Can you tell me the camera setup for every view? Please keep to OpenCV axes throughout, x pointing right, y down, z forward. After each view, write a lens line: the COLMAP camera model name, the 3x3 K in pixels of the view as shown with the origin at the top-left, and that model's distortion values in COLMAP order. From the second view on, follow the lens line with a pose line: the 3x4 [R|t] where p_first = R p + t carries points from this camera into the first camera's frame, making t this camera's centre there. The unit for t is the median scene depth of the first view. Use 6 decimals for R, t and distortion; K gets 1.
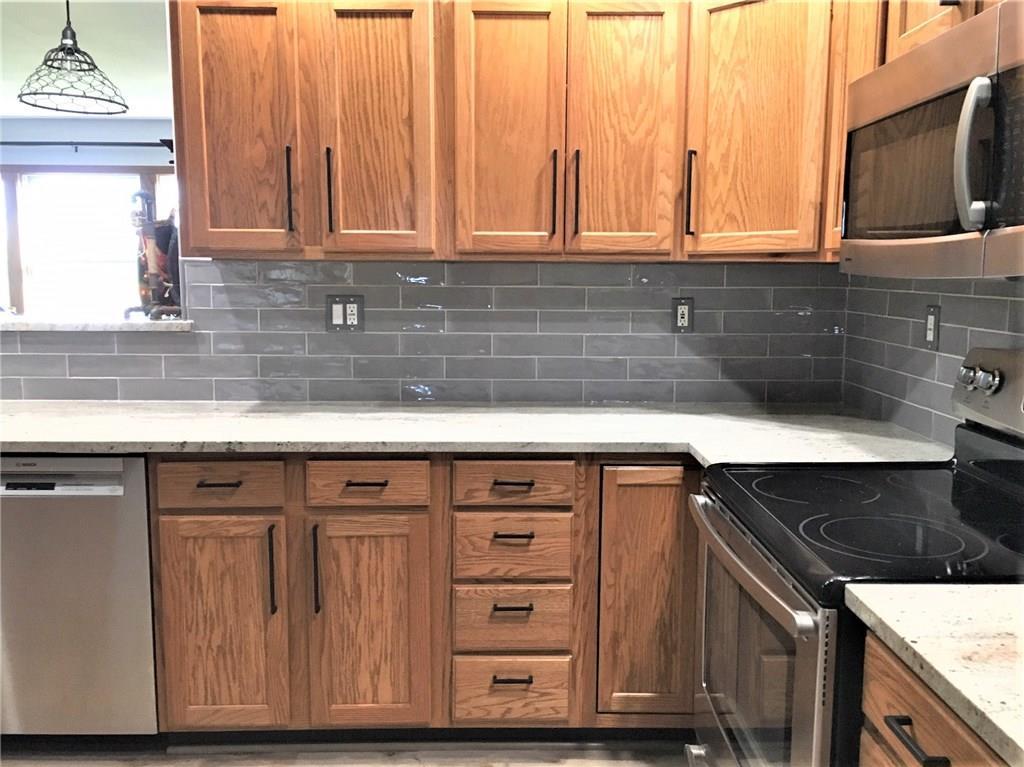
lens RADIAL K [[887.7, 0, 511.6], [0, 887.7, 377.6], [0, 0, 1]] dist [0.099806, -0.127469]
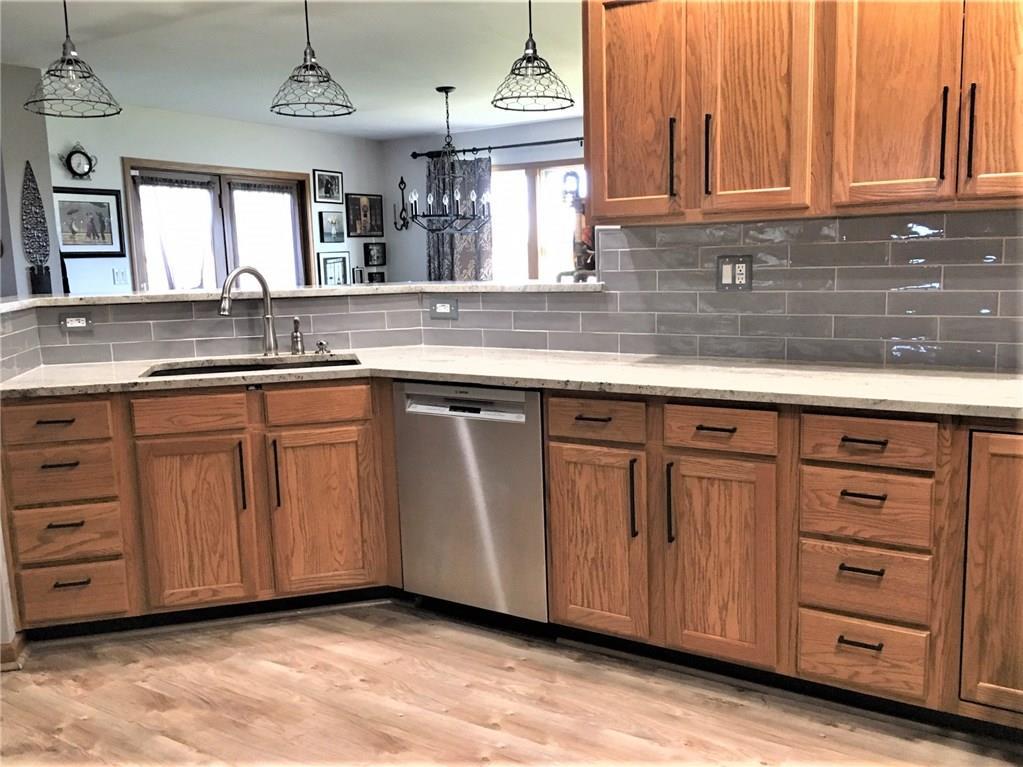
lens RADIAL K [[886.8, 0, 510.1], [0, 886.8, 375.2], [0, 0, 1]] dist [0.099806, -0.127469]
pose [[0.842499, 0.046556, -0.536682, 0.185281], [-0.035930, 0.998896, 0.030247, 0.029354], [0.537498, -0.006200, 0.843242, -0.026694]]
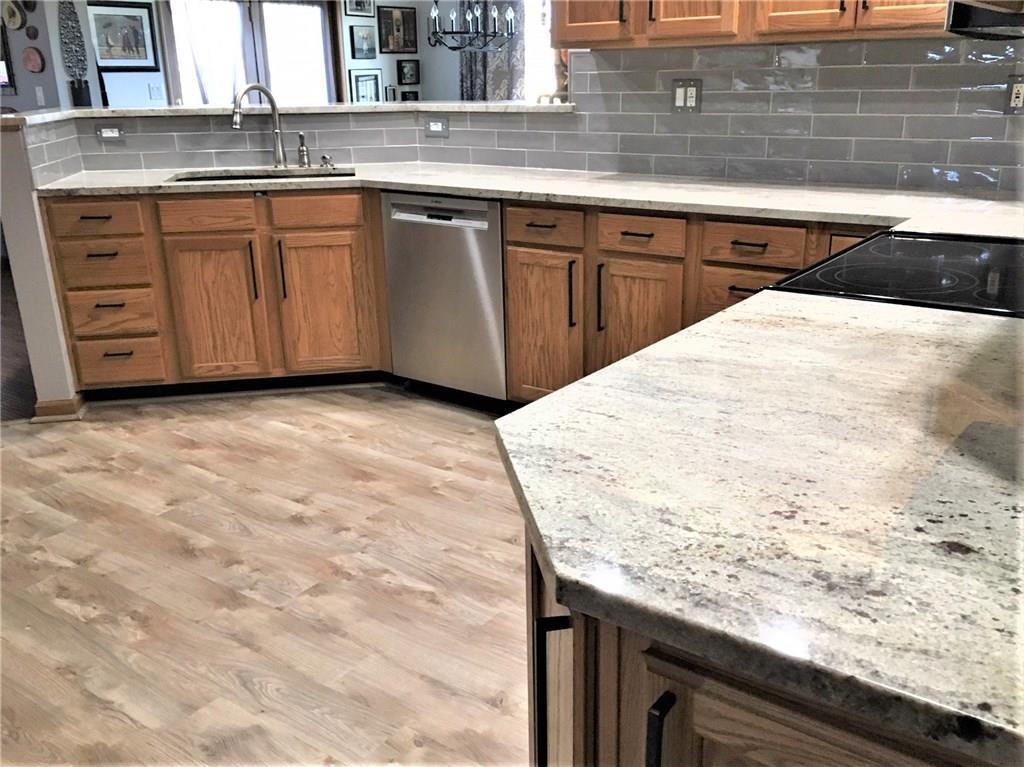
lens RADIAL K [[932.6, 0, 510.7], [0, 932.6, 376.5], [0, 0, 1]] dist [0.048972, 0.000000]
pose [[0.801333, 0.168789, -0.573913, 0.449132], [-0.054779, 0.976042, 0.210571, 0.044169], [0.595706, -0.137300, 0.791381, -0.159078]]
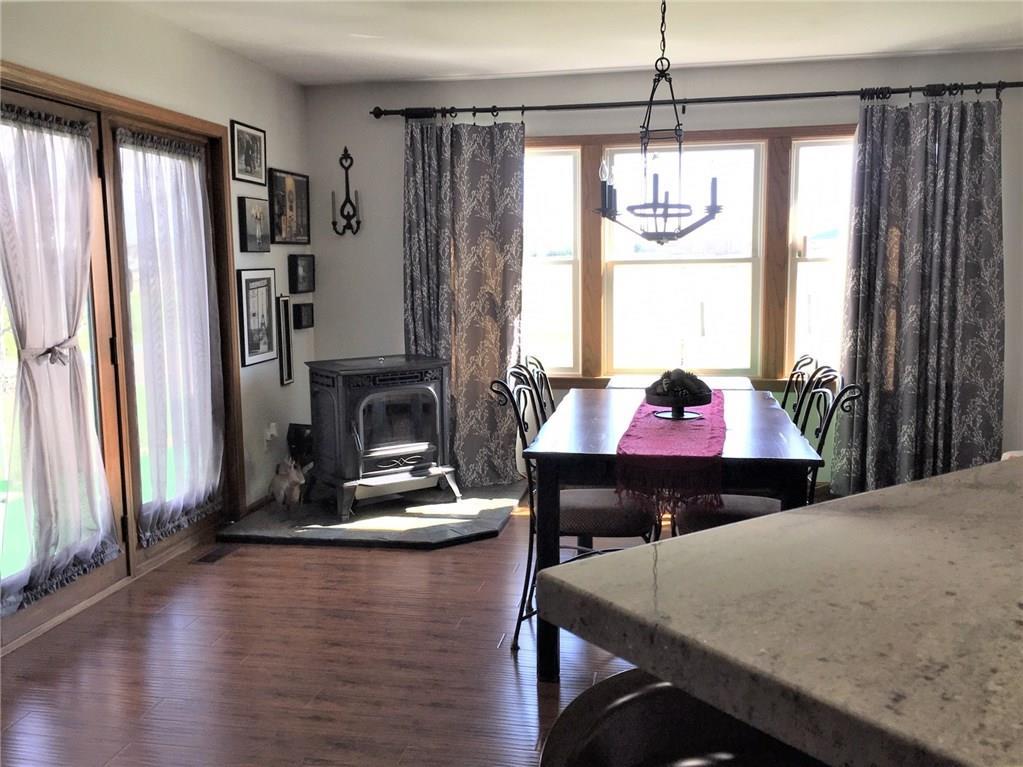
lens RADIAL K [[967.7, 0, 517.4], [0, 967.7, 388.2], [0, 0, 1]] dist [0.042381, 0.000000]
pose [[0.980197, 0.014305, -0.197508, -1.312580], [-0.014397, 0.999896, 0.000974, -0.067878], [0.197502, 0.001888, 0.980301, 0.550906]]
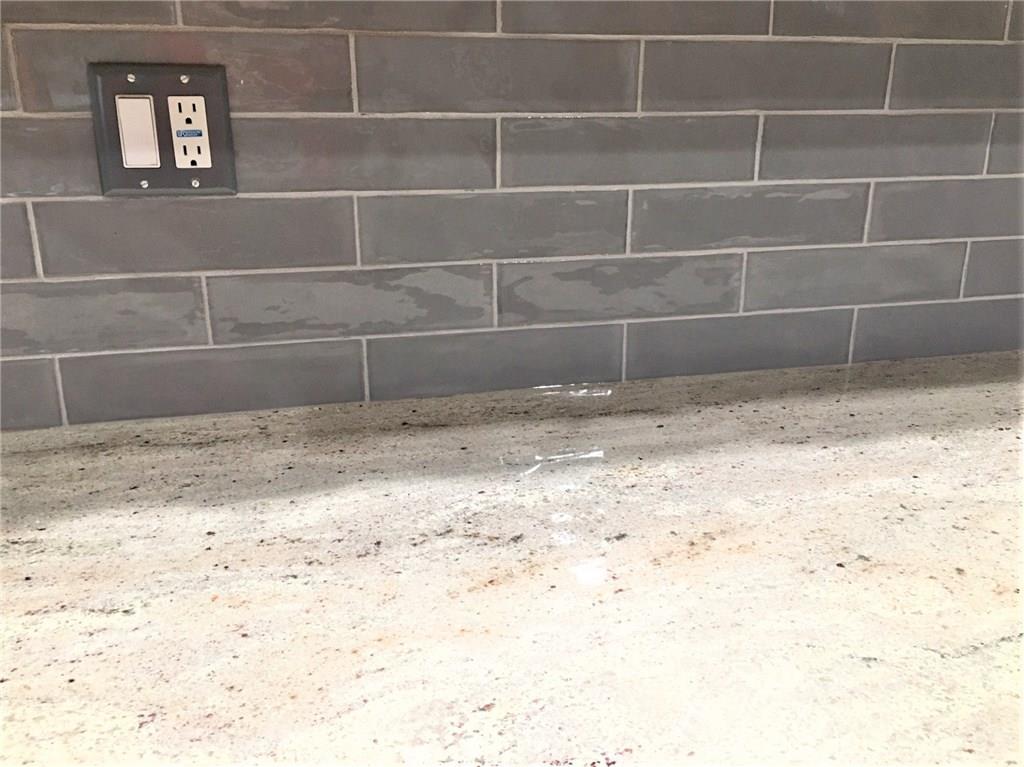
lens RADIAL K [[887.7, 0, 511.8], [0, 887.7, 380.0], [0, 0, 1]] dist [0.099806, -0.127469]
pose [[0.972292, -0.074318, 0.221643, -0.172266], [0.032761, 0.982082, 0.185584, -0.049421], [-0.231464, -0.173181, 0.957305, 0.787046]]
